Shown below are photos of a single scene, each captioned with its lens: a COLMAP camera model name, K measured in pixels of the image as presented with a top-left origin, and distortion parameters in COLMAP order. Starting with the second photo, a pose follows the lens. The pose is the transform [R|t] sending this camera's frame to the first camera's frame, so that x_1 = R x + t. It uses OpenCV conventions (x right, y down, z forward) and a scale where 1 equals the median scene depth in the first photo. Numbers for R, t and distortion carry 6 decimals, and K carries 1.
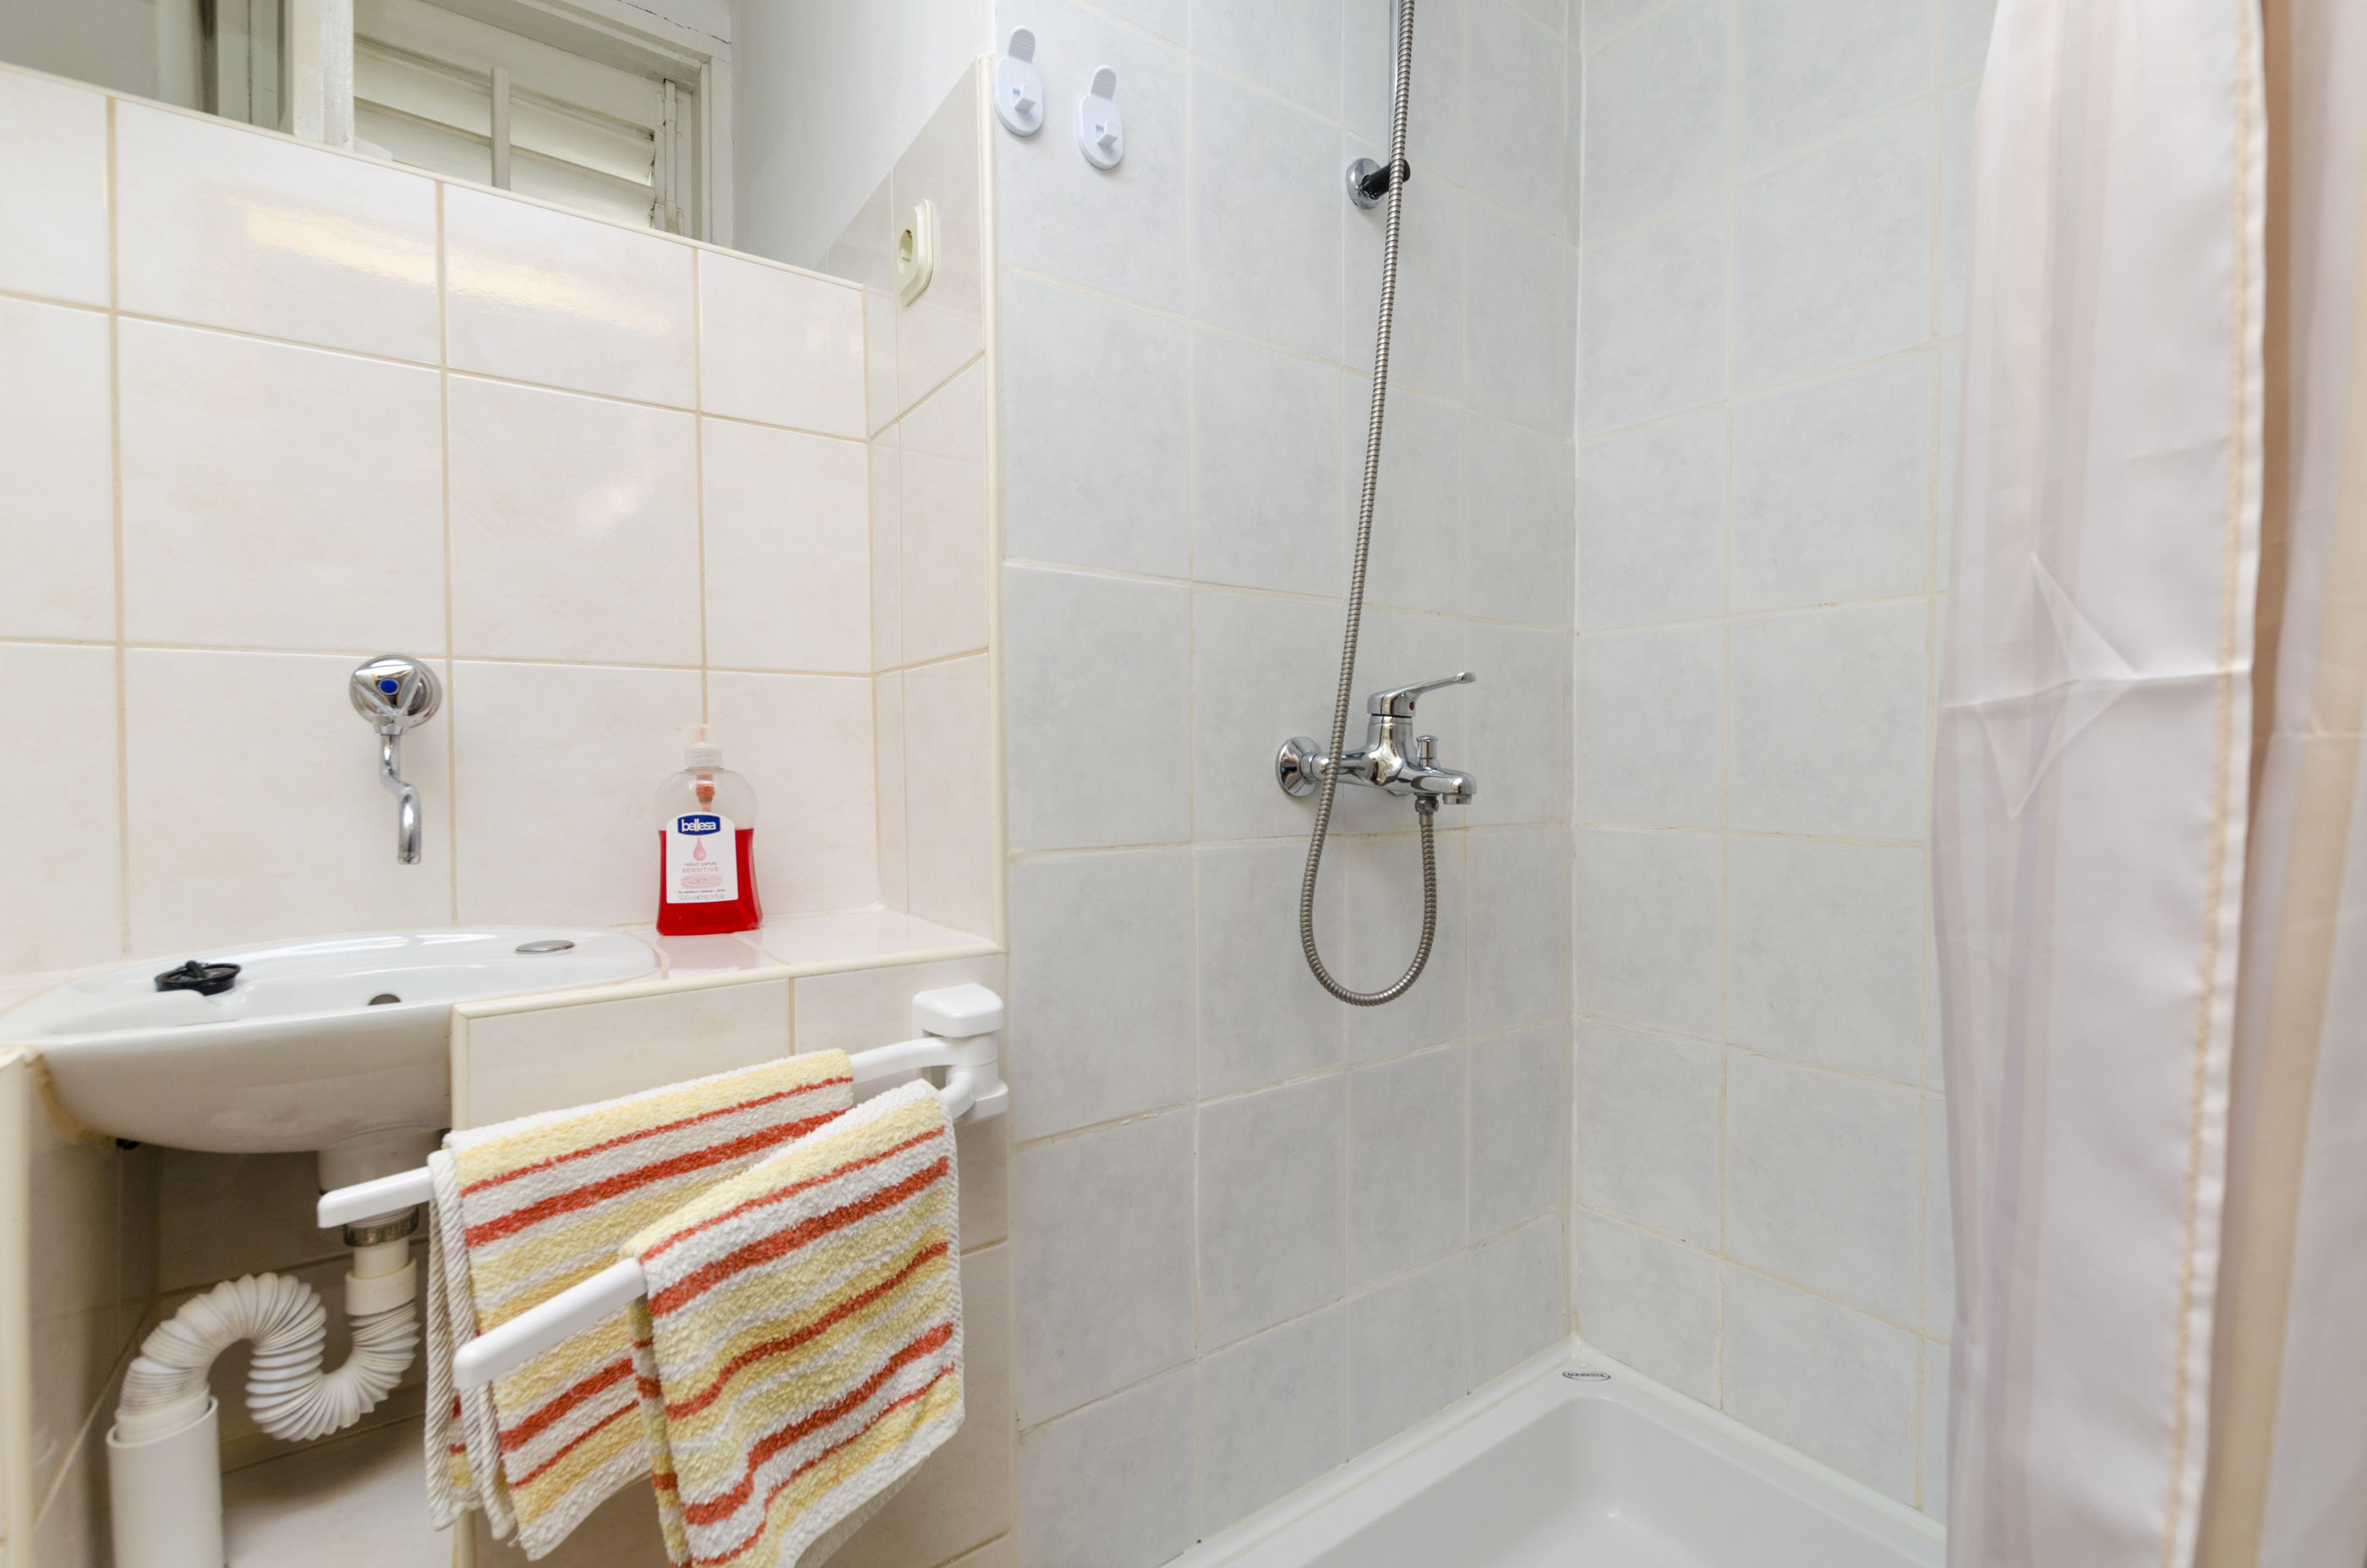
lens RADIAL K [[1018.4, 0, 1183.5], [0, 1018.4, 784.0], [0, 0, 1]] dist [0.004147, -0.000146]
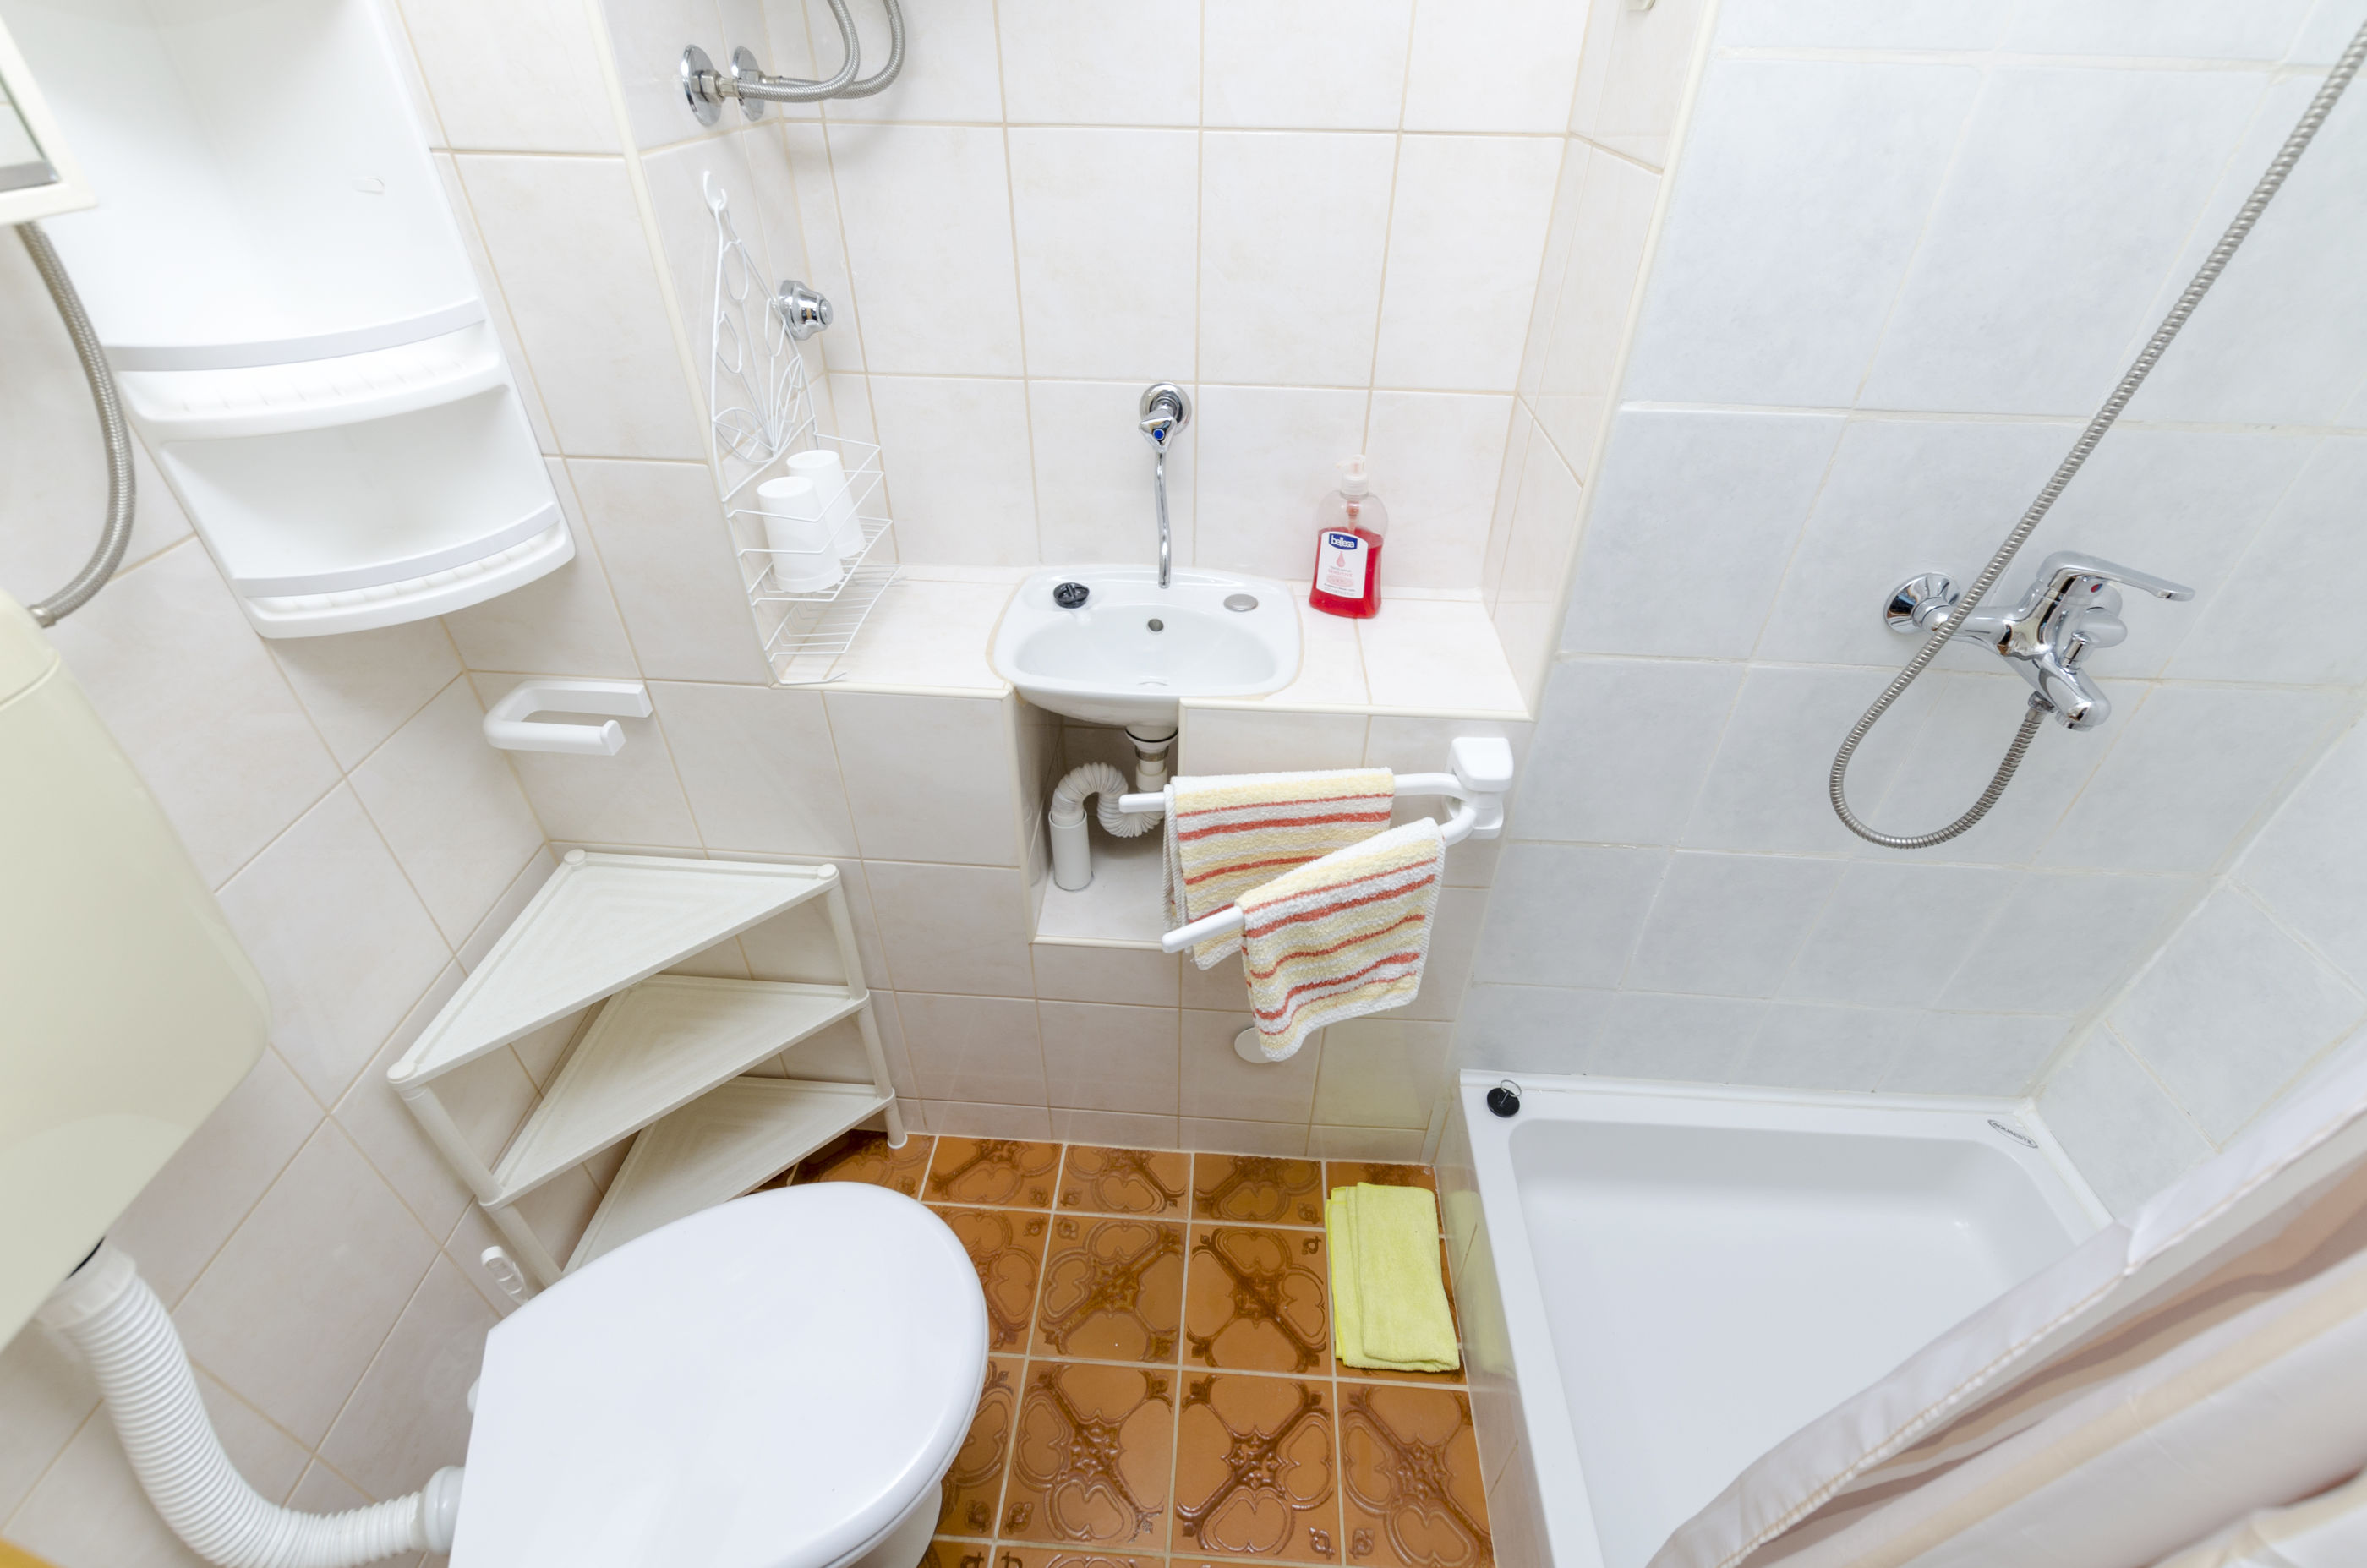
lens RADIAL K [[1018.4, 0, 1183.5], [0, 1018.4, 784.0], [0, 0, 1]] dist [0.004147, -0.000146]
pose [[0.781126, 0.392374, -0.485679, 0.139925], [-0.025353, 0.797158, 0.603238, -0.569264], [0.623858, -0.458892, 0.632629, -0.112242]]
